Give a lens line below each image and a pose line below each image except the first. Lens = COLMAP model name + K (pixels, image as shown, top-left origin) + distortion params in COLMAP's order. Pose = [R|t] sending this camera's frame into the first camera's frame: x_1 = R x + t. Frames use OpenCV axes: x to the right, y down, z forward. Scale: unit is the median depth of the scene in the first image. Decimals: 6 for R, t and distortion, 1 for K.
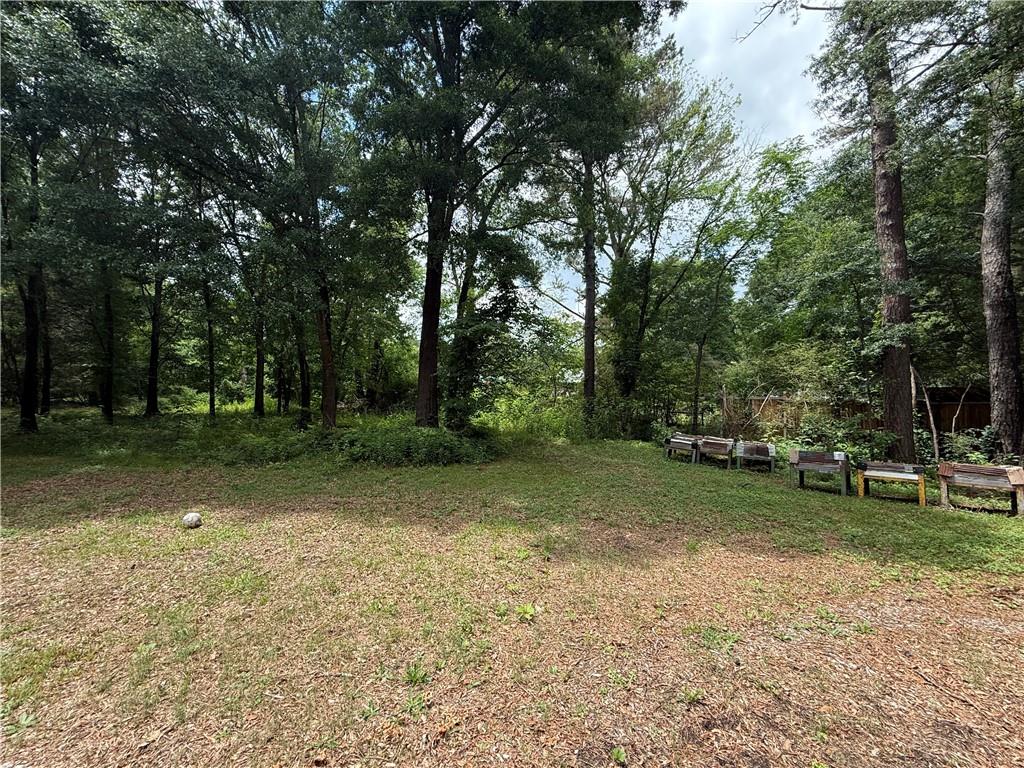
lens RADIAL K [[409.7, 0, 509.3], [0, 409.7, 383.3], [0, 0, 1]] dist [0.000893, 0.000524]
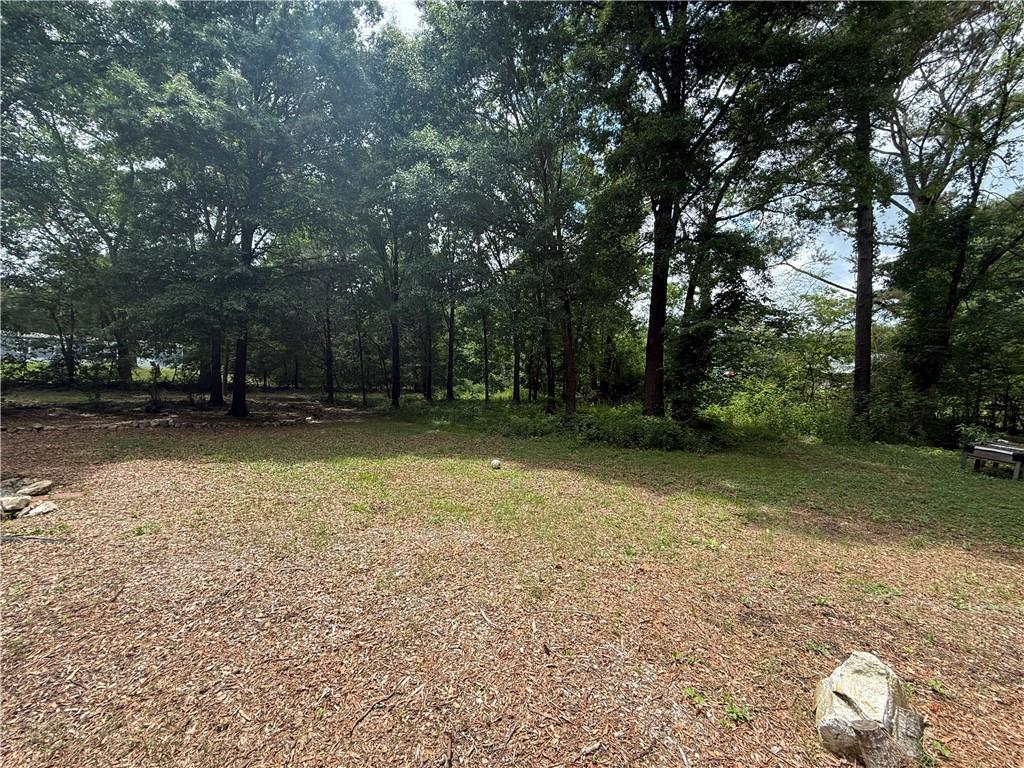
lens RADIAL K [[409.7, 0, 506.6], [0, 409.7, 383.5], [0, 0, 1]] dist [0.000893, 0.000524]
pose [[0.848027, 0.003676, -0.529940, 0.030717], [0.007750, 0.999783, 0.019338, -0.003782], [0.529896, -0.020506, 0.847815, -0.090732]]
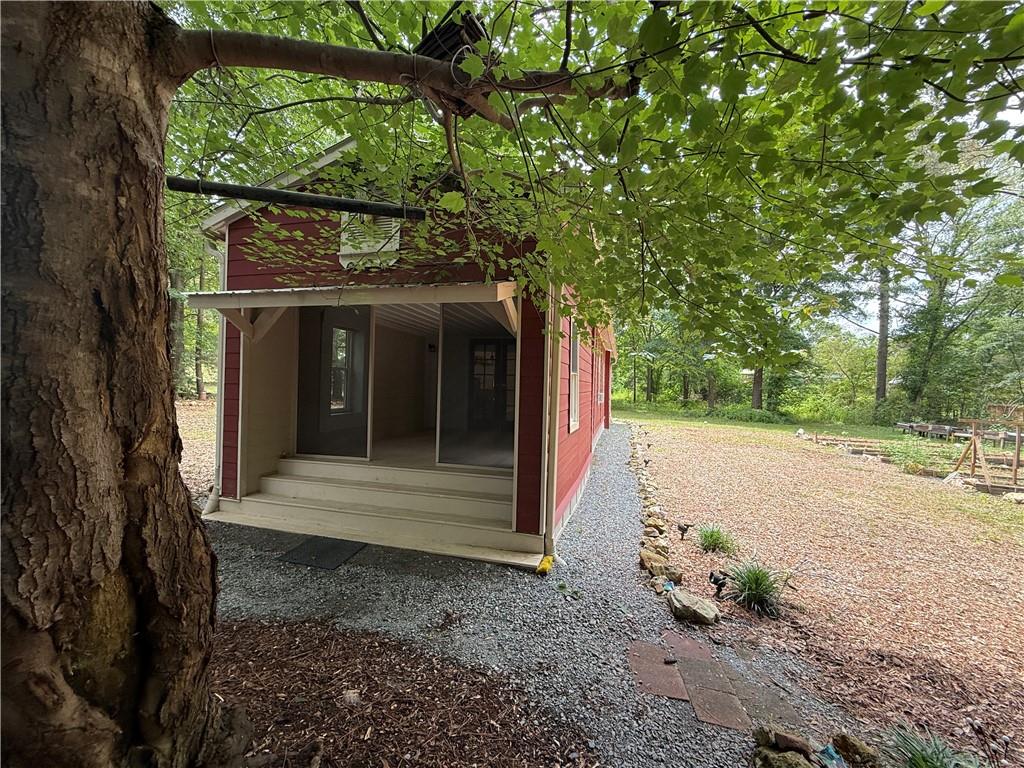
lens RADIAL K [[409.7, 0, 511.8], [0, 409.7, 385.9], [0, 0, 1]] dist [0.000893, 0.000524]
pose [[0.767602, 0.020990, -0.640583, 0.143514], [-0.005741, 0.999649, 0.025877, -0.053923], [0.640901, -0.016186, 0.767452, -1.099843]]
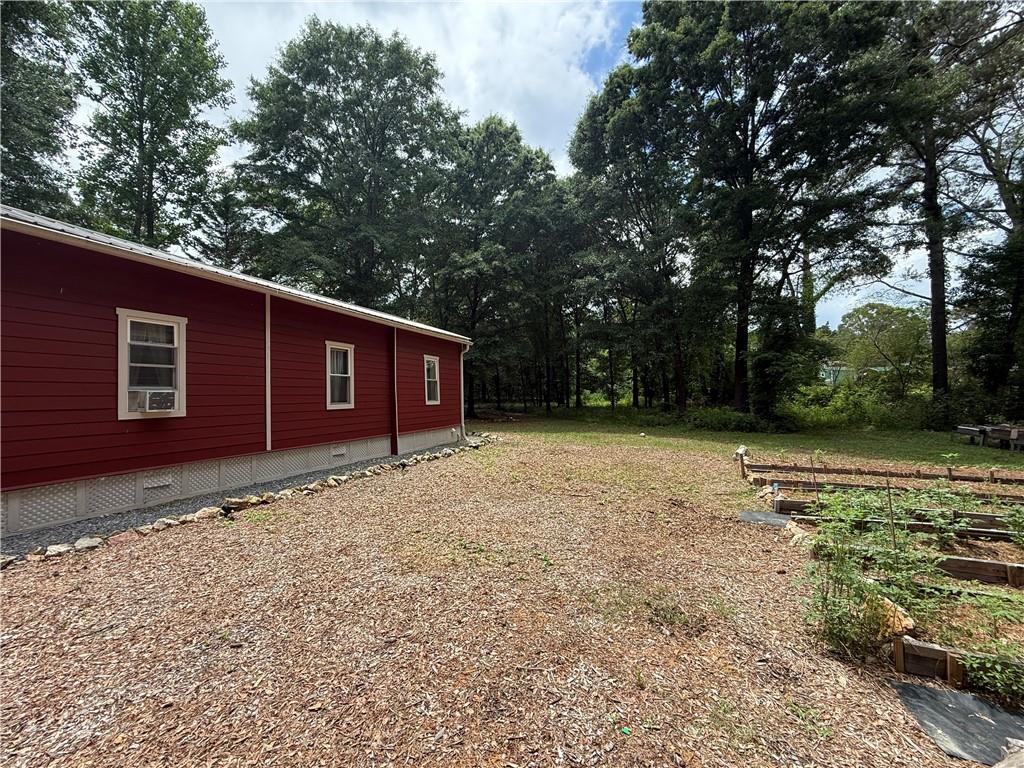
lens RADIAL K [[409.7, 0, 507.7], [0, 409.7, 382.1], [0, 0, 1]] dist [0.000893, 0.000524]
pose [[0.691206, -0.036016, -0.721759, 0.222362], [0.039017, 0.999160, -0.012494, -0.022351], [0.721603, -0.019525, 0.692031, -0.532752]]
